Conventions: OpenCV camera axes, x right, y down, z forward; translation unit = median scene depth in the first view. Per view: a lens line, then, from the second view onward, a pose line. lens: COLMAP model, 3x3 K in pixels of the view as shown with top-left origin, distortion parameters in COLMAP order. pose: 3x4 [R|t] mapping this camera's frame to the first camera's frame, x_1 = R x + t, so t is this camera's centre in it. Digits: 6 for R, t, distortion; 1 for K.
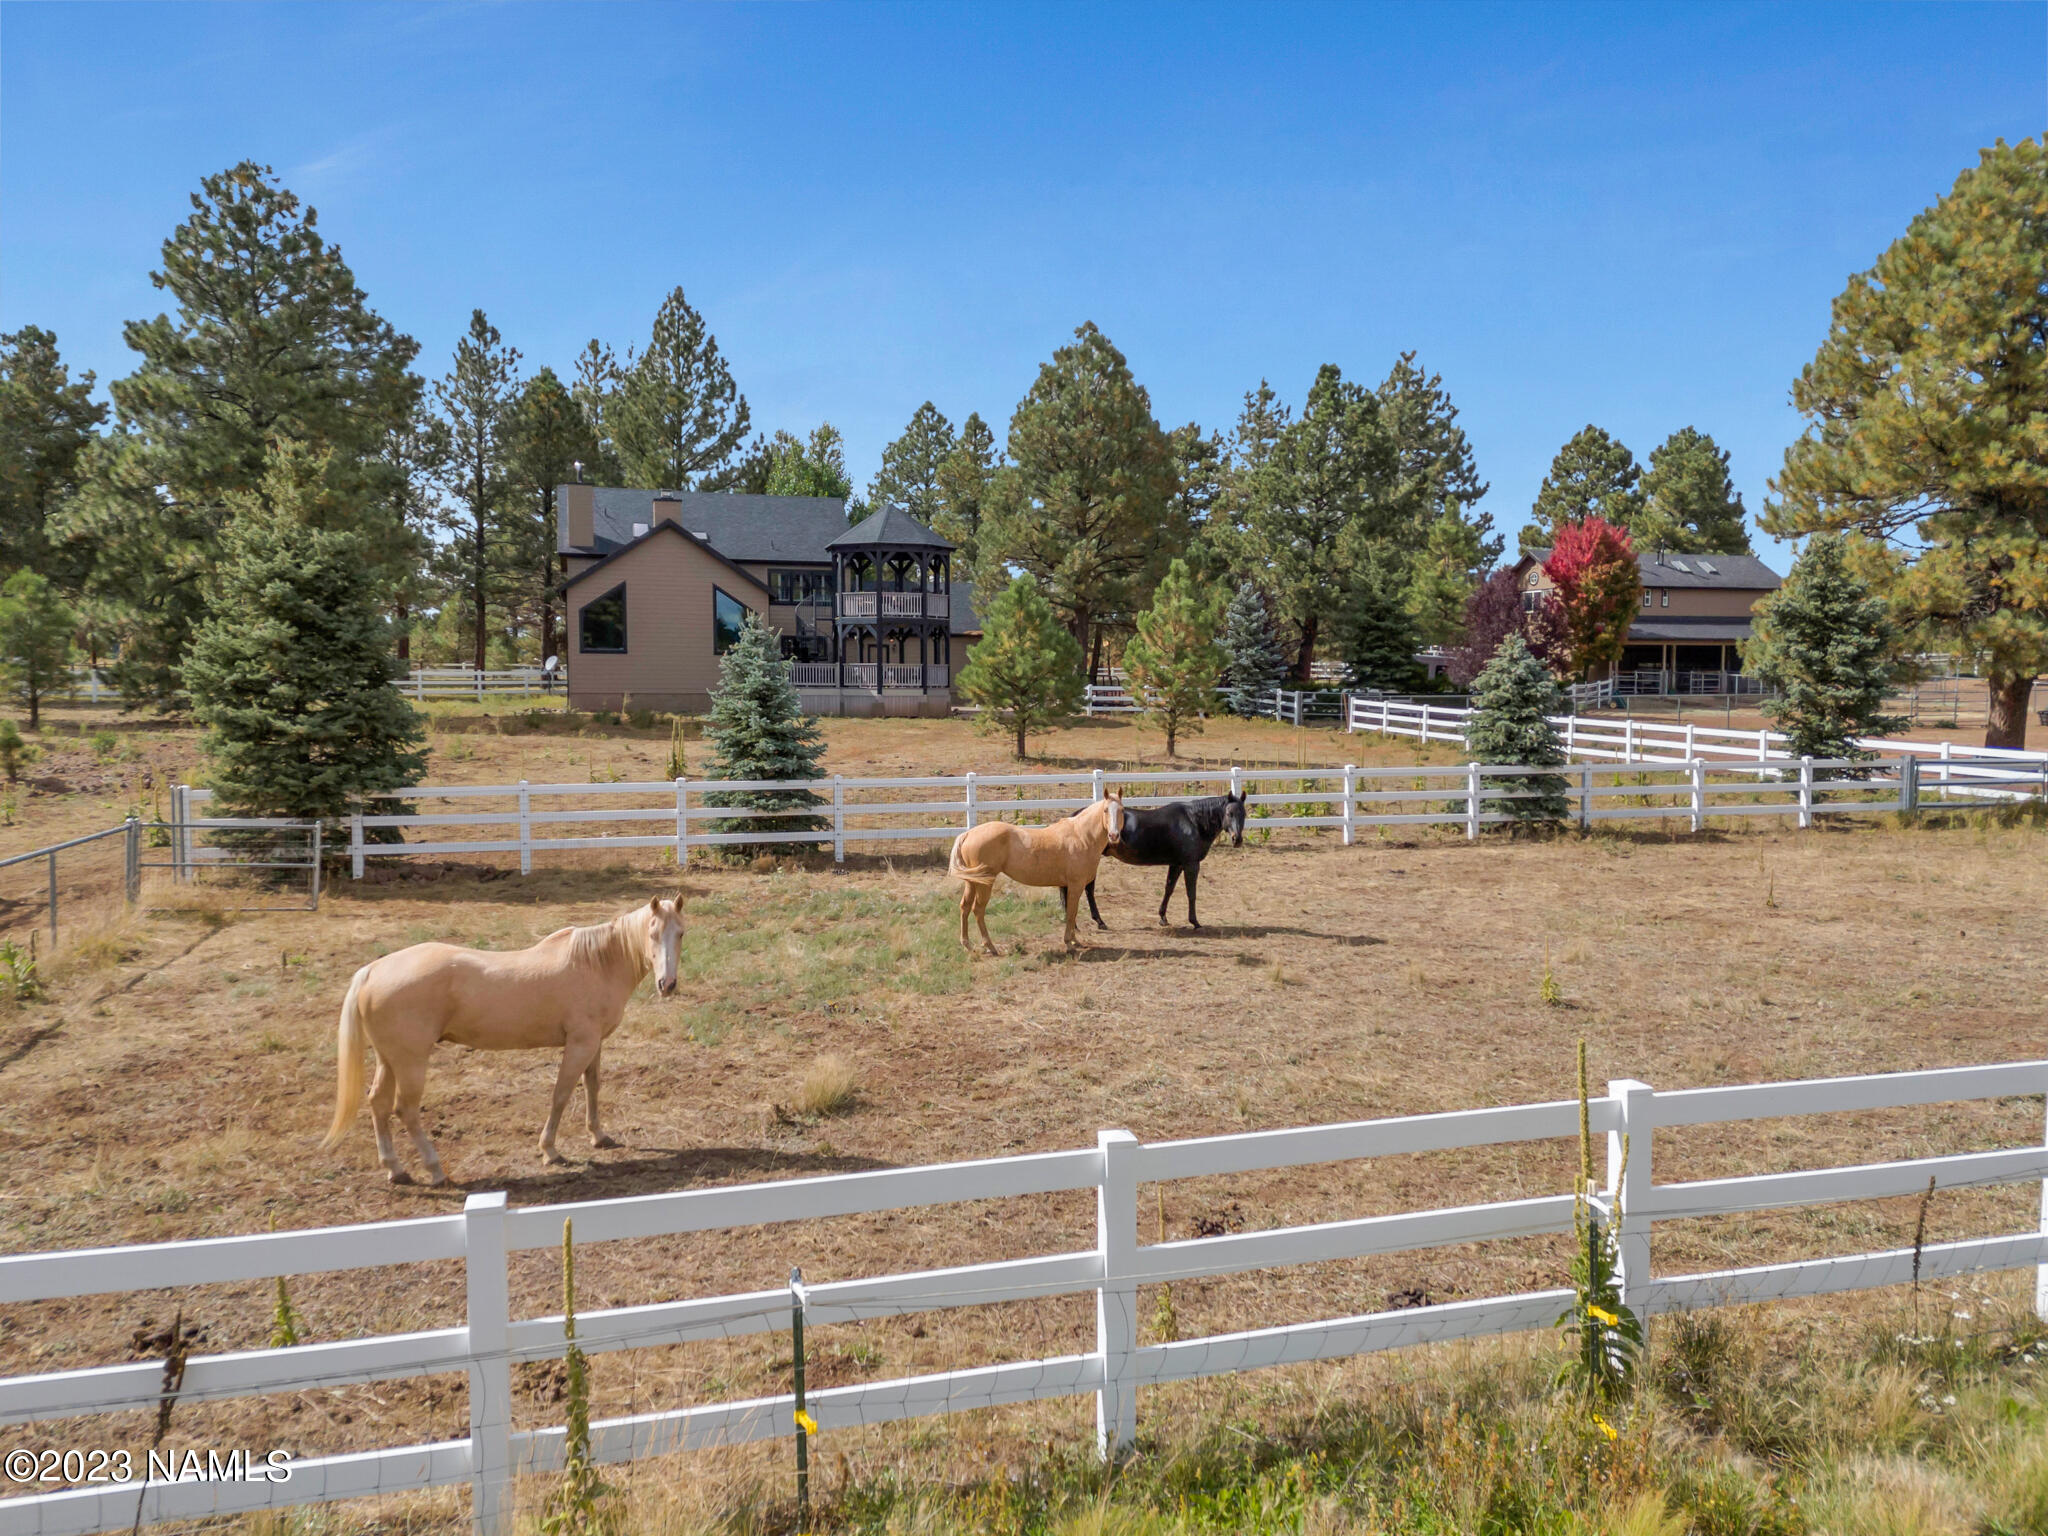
lens RADIAL K [[1481.6, 0, 1015.3], [0, 1481.6, 776.0], [0, 0, 1]] dist [0.094790, -0.096639]
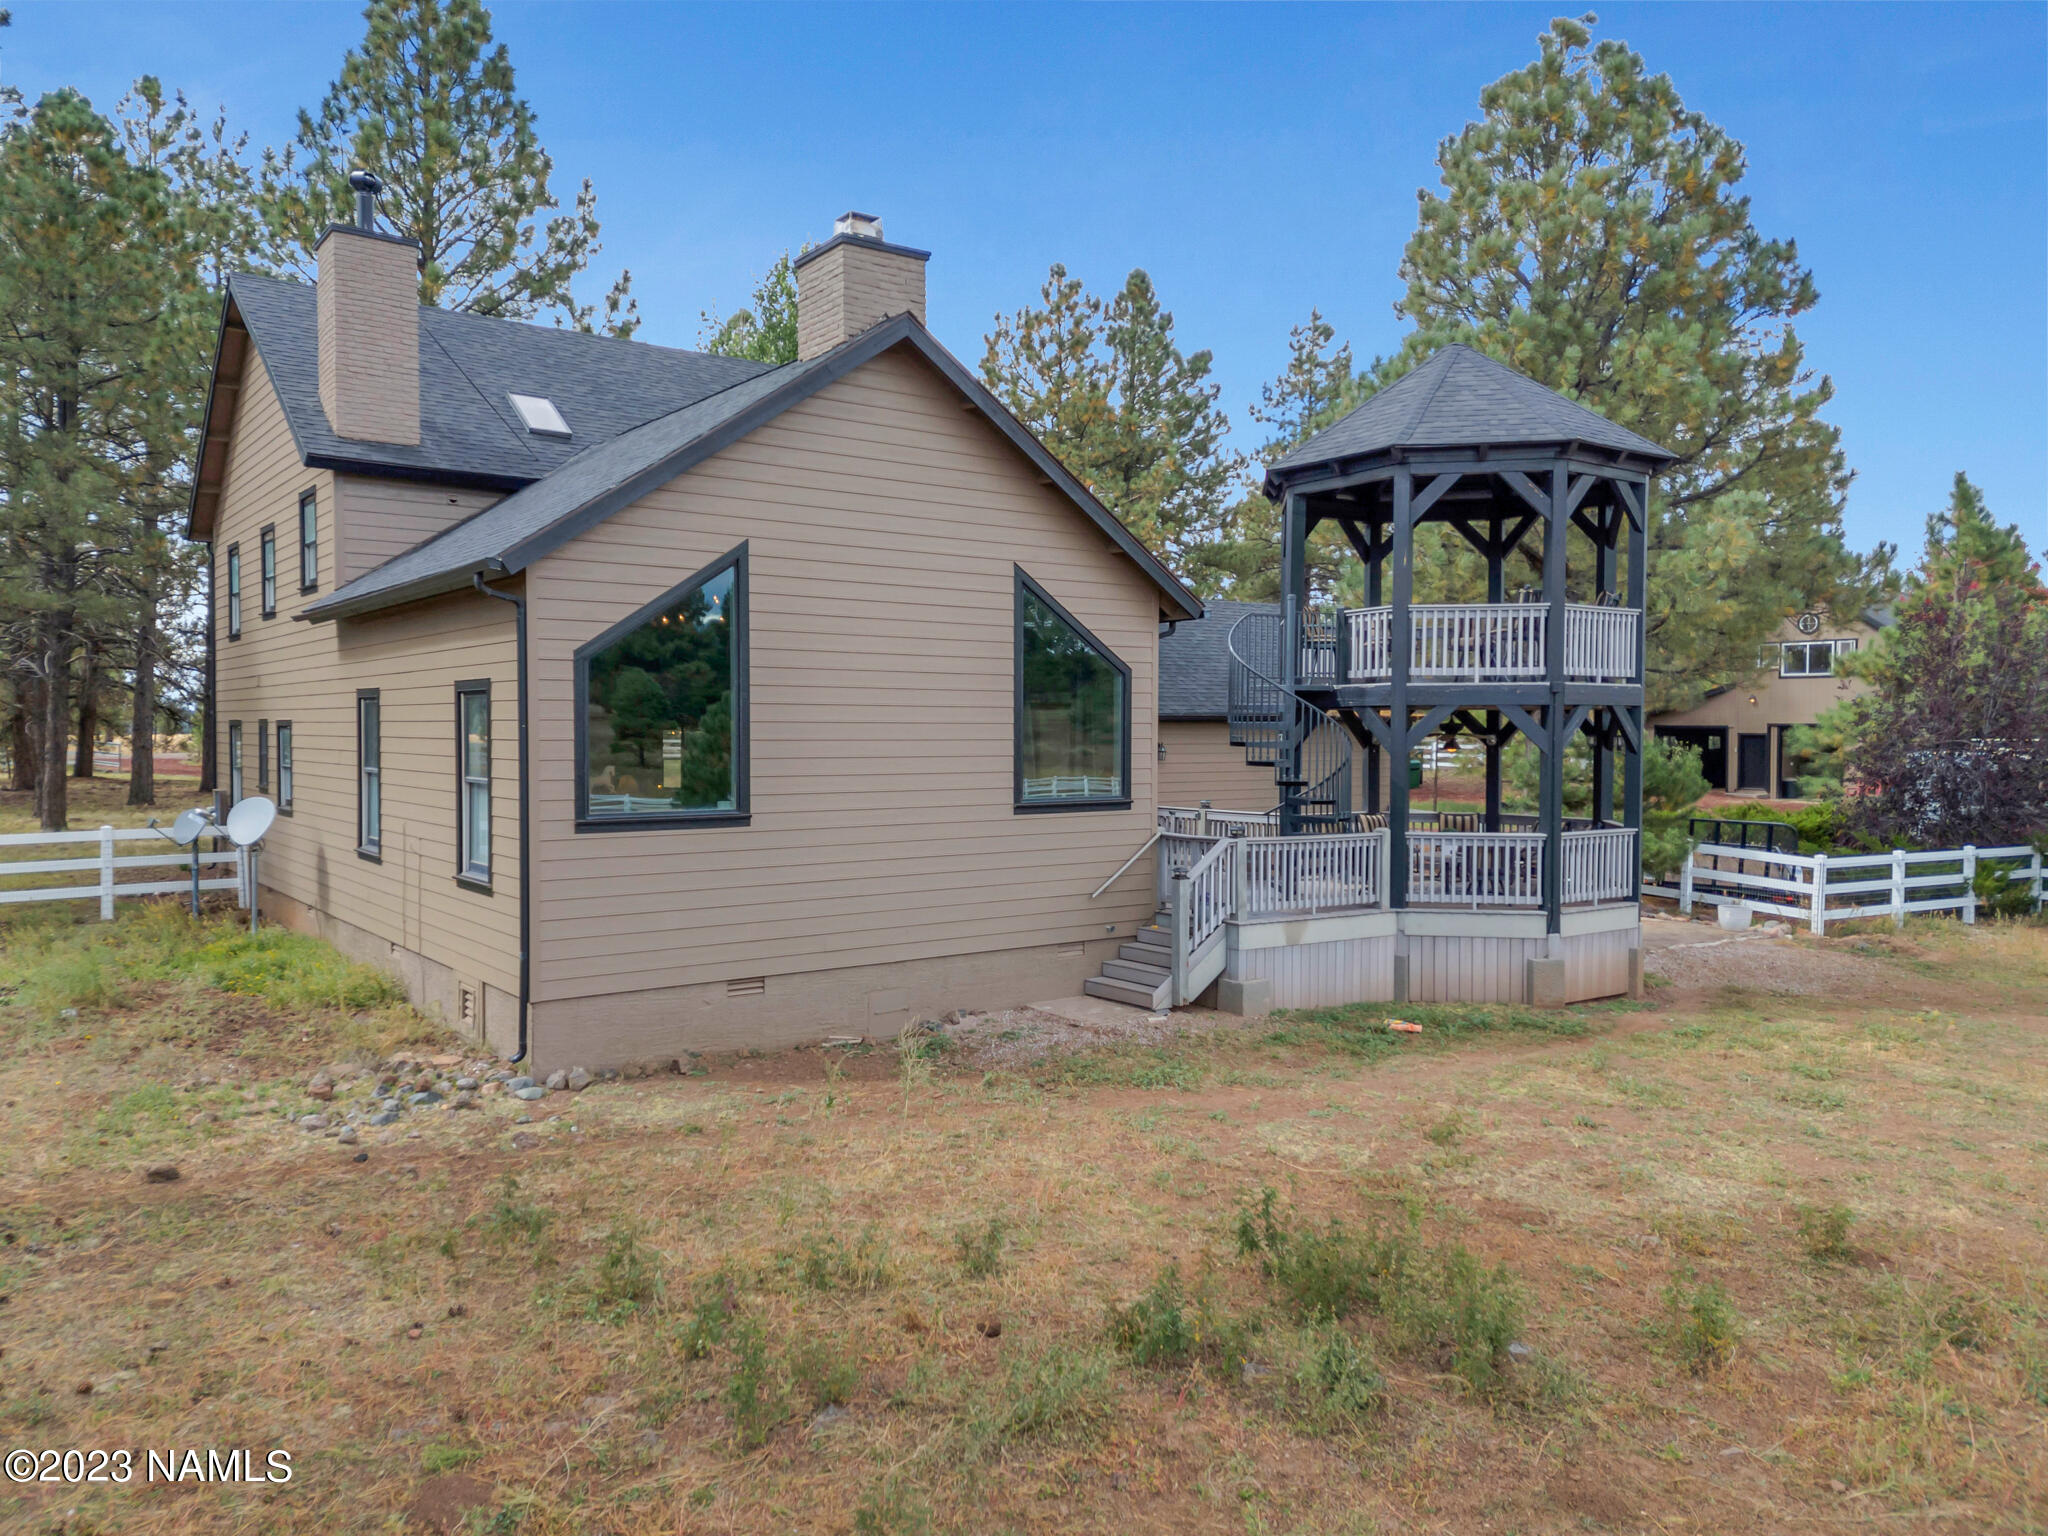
lens RADIAL K [[1489.9, 0, 1004.5], [0, 1489.9, 768.5], [0, 0, 1]] dist [0.094770, -0.075941]
pose [[0.942588, -0.010424, 0.333795, -0.338384], [0.023363, 0.999122, -0.034770, -0.090382], [-0.333140, 0.040572, 0.942004, 0.829084]]
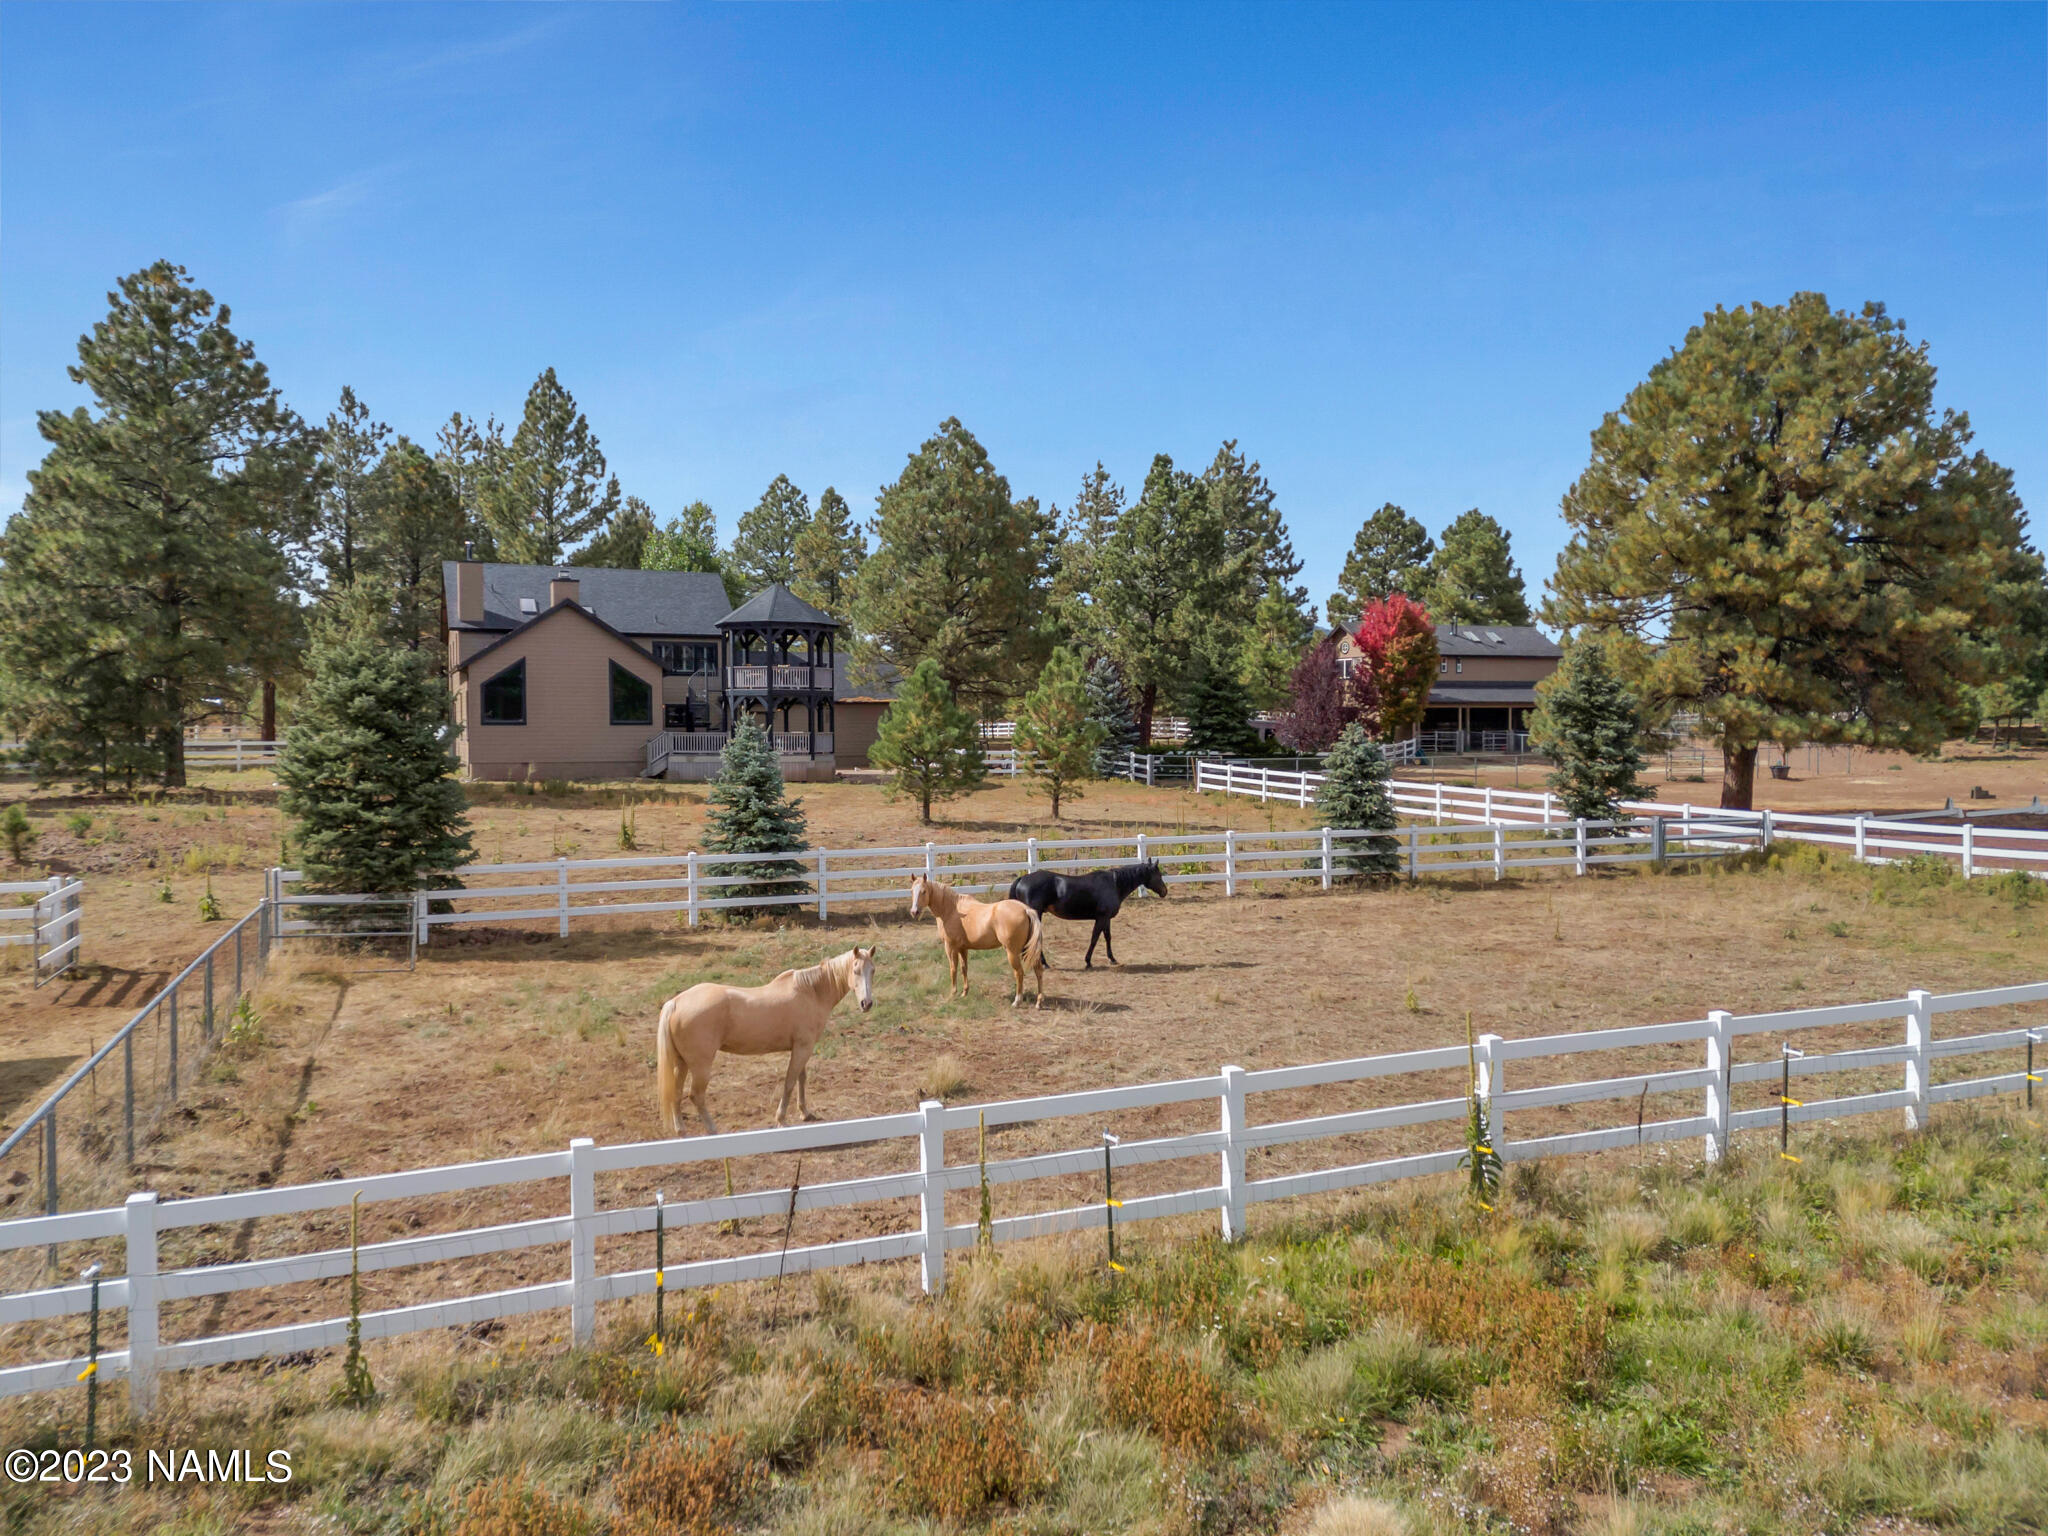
lens RADIAL K [[1477.9, 0, 1013.9], [0, 1477.9, 768.5], [0, 0, 1]] dist [0.137038, -0.166591]
pose [[0.992720, -0.009518, 0.120067, -0.050962], [0.014010, 0.999231, -0.036624, -0.008561], [-0.119626, 0.038039, 0.992090, -0.100770]]
